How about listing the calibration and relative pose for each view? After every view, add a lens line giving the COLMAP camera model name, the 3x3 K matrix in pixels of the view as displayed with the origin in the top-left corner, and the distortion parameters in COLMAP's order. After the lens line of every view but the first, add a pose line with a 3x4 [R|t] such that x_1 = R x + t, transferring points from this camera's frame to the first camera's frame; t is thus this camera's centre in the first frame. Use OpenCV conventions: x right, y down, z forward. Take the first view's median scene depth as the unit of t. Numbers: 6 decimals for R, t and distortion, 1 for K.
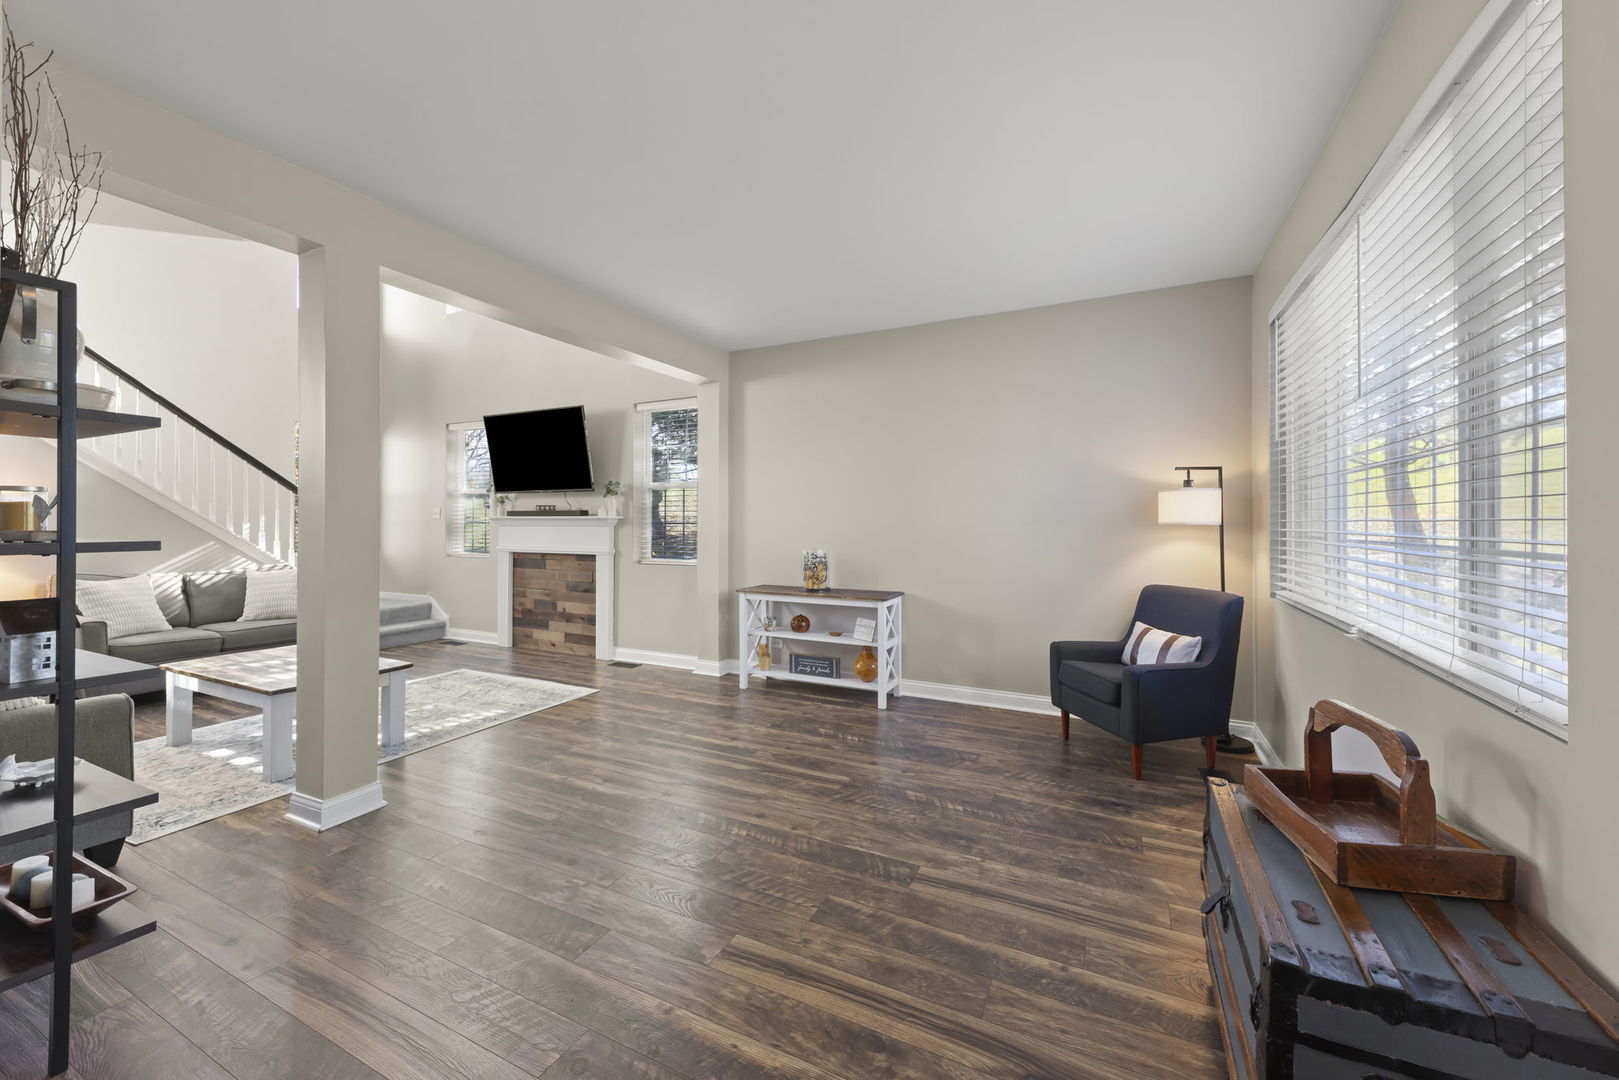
lens RADIAL K [[613.5, 0, 833.2], [0, 613.5, 526.4], [0, 0, 1]] dist [0.005064, -0.002652]
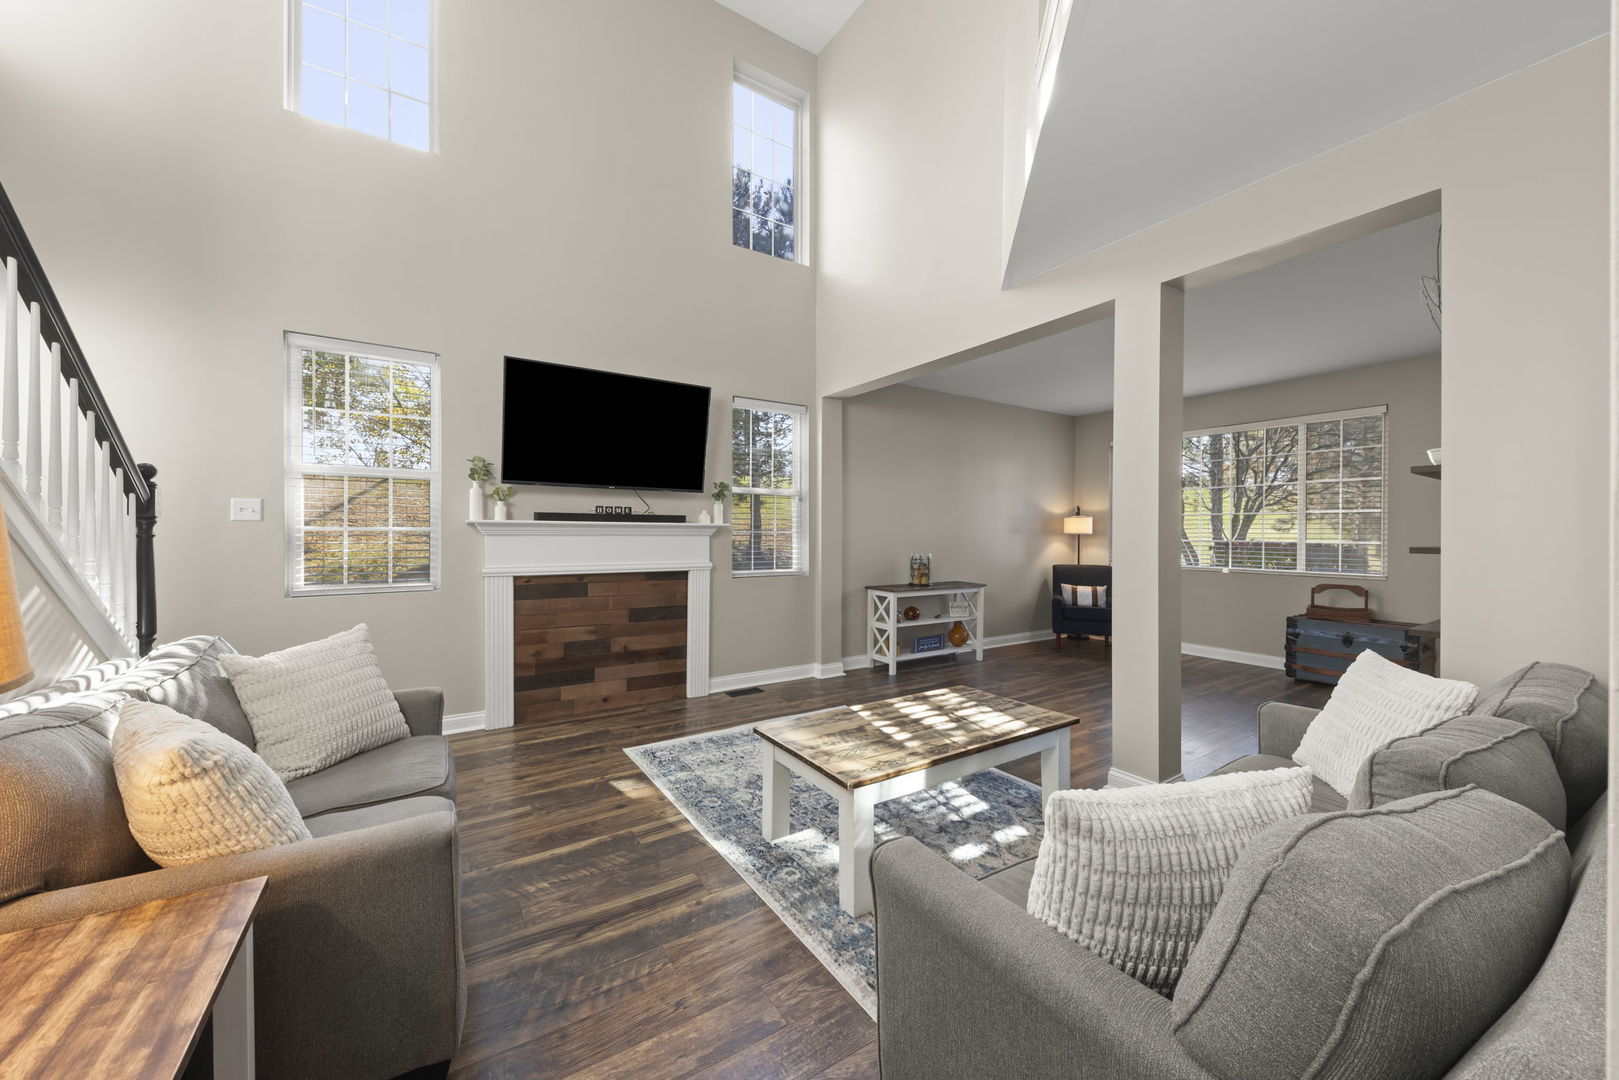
lens RADIAL K [[600.3, 0, 815.0], [0, 600.3, 535.0], [0, 0, 1]] dist [-0.011757, -0.000251]
pose [[0.507589, -0.007848, 0.861563, -0.993255], [-0.005005, 0.999915, 0.012058, -0.011132], [-0.861585, -0.010433, 0.507507, 0.460205]]
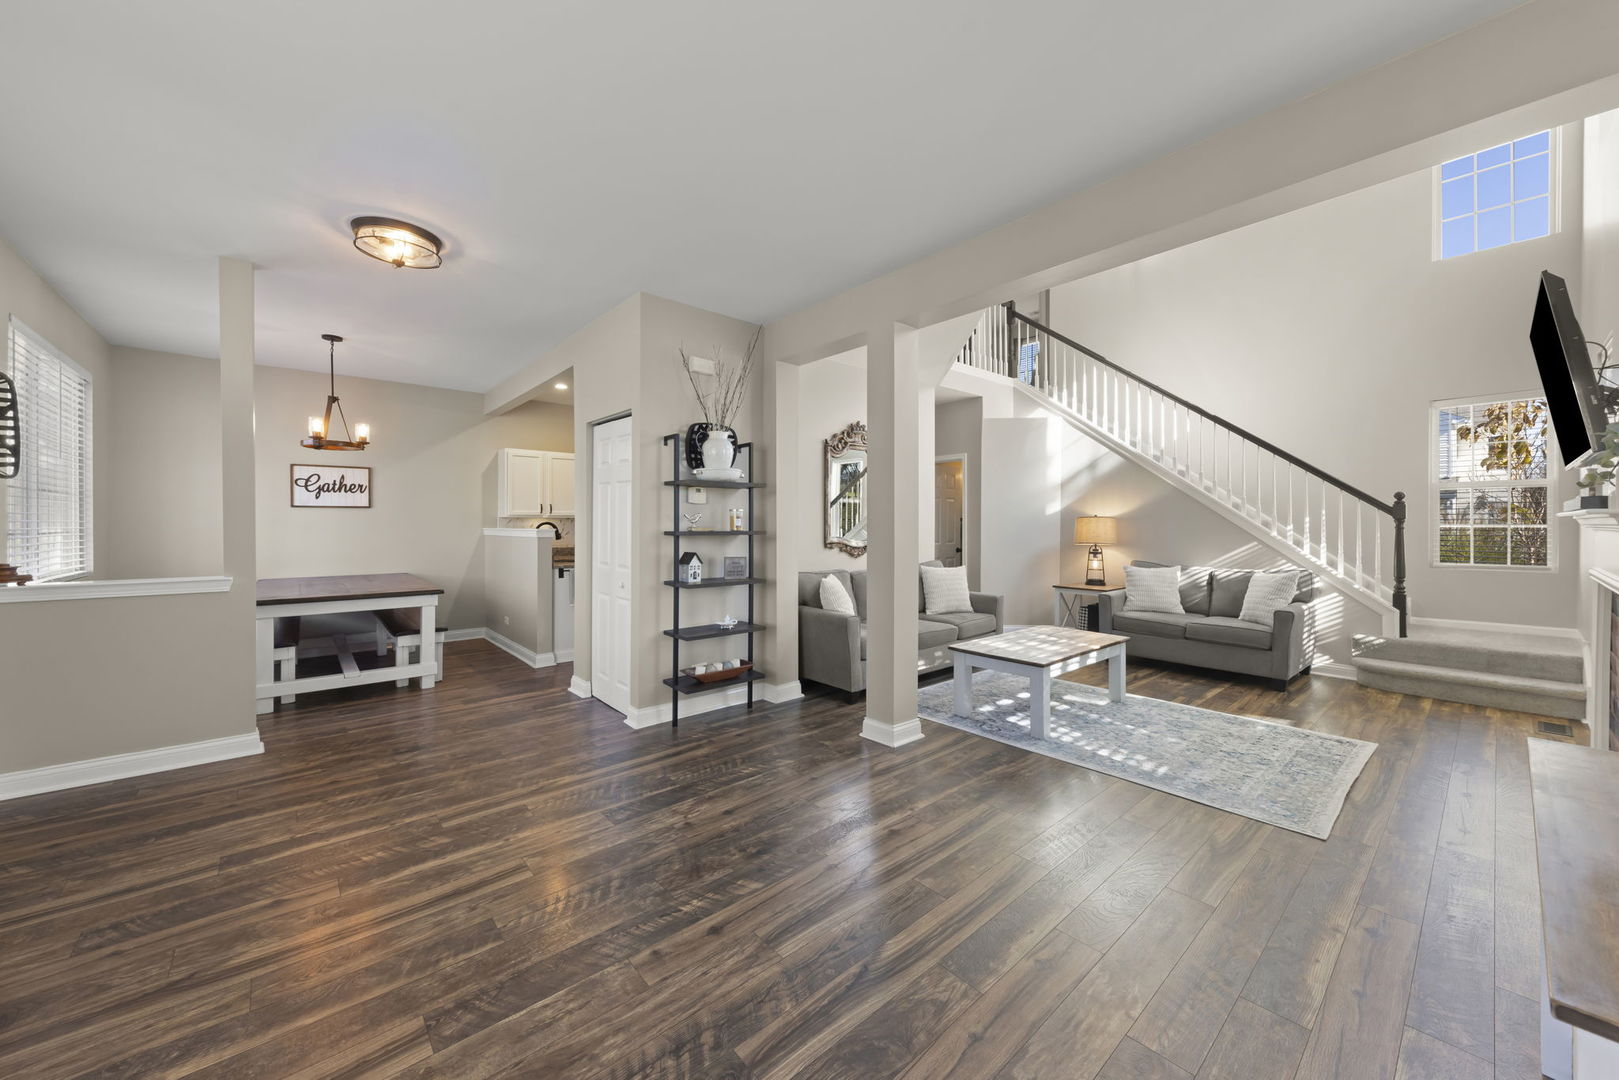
lens RADIAL K [[600.3, 0, 814.2], [0, 600.3, 540.1], [0, 0, 1]] dist [-0.011757, -0.000251]
pose [[-0.399341, 0.024315, -0.916480, 0.236616], [-0.008453, 0.999508, 0.030200, -0.004244], [0.916764, 0.019807, -0.398939, 0.701241]]
